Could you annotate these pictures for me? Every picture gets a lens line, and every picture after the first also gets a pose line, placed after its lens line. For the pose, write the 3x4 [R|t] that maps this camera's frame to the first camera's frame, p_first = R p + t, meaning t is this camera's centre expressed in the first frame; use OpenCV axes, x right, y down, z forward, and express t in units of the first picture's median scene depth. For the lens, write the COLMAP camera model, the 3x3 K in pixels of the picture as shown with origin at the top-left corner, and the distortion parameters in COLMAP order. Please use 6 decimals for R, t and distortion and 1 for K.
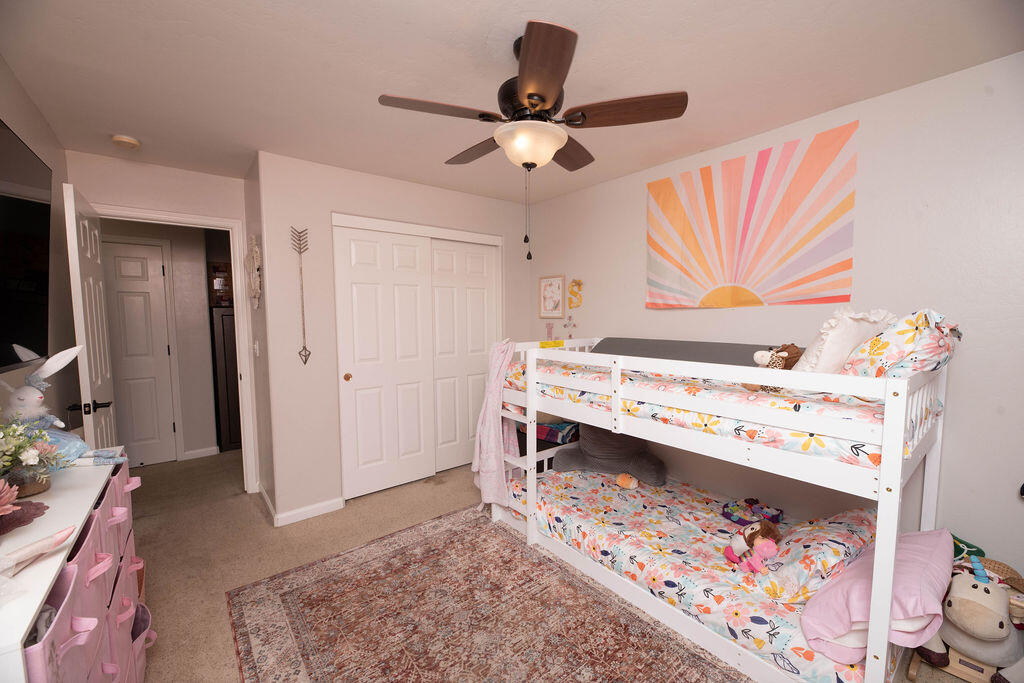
lens RADIAL K [[410.6, 0, 508.1], [0, 410.6, 343.8], [0, 0, 1]] dist [0.001105, -0.003456]
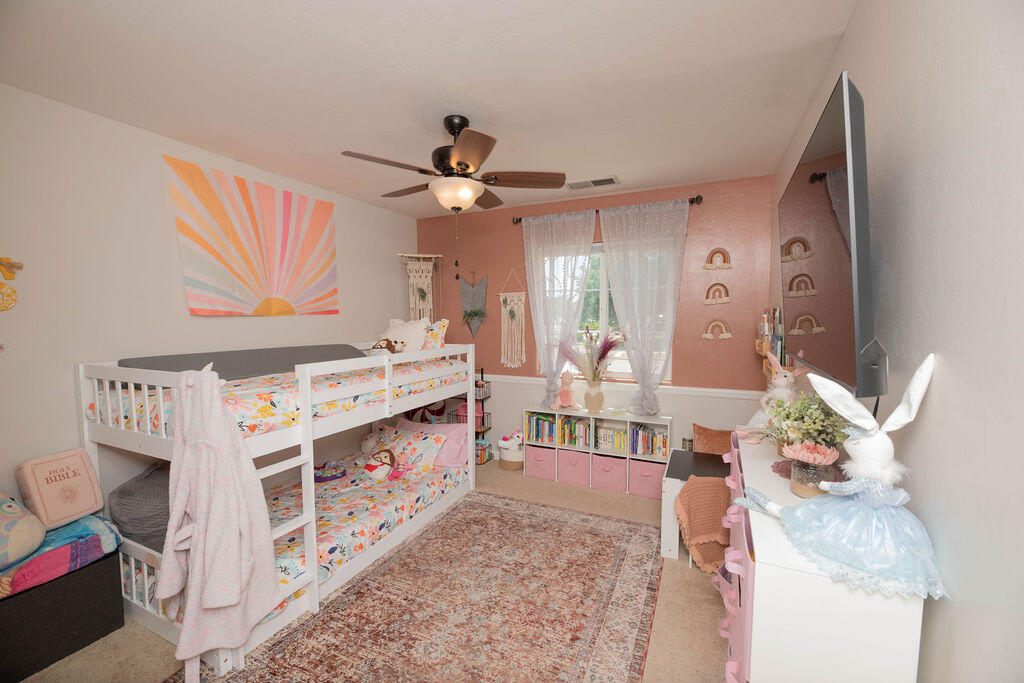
lens RADIAL K [[410.6, 0, 505.8], [0, 410.6, 343.8], [0, 0, 1]] dist [0.001105, -0.003456]
pose [[-0.431531, -0.047076, 0.900869, -0.824691], [0.072158, 0.993636, 0.086489, -0.070018], [-0.899208, 0.102327, -0.425388, 0.990302]]
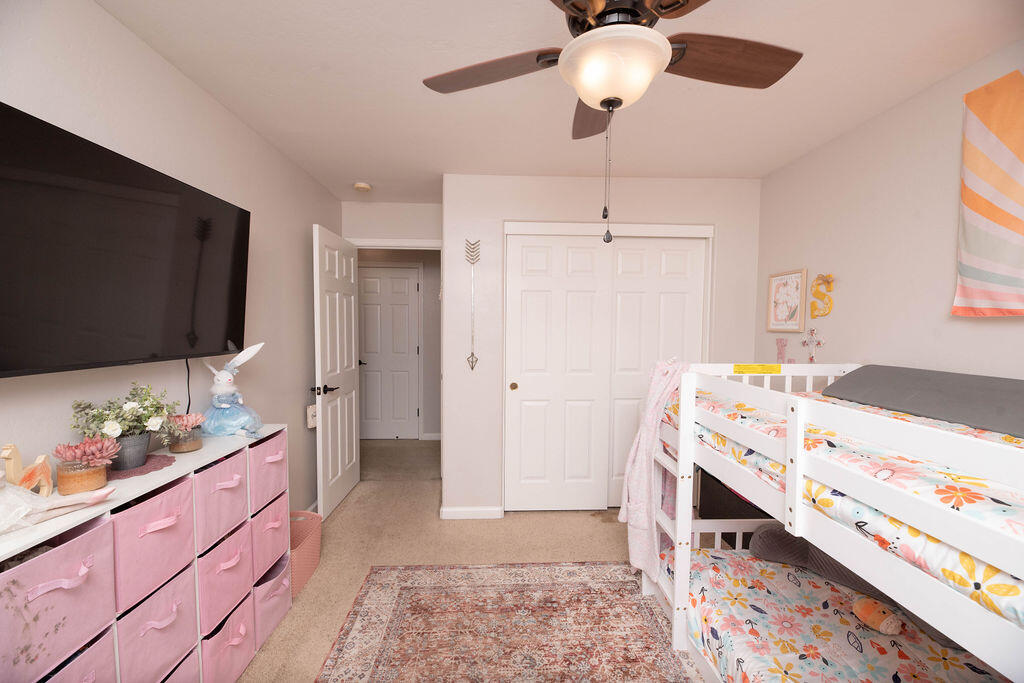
lens RADIAL K [[410.6, 0, 510.1], [0, 410.6, 344.4], [0, 0, 1]] dist [0.001105, -0.003456]
pose [[0.805861, 0.040937, -0.590688, 0.227517], [-0.055336, 0.998448, -0.006296, -0.016214], [0.589513, 0.037760, 0.806876, 0.249968]]
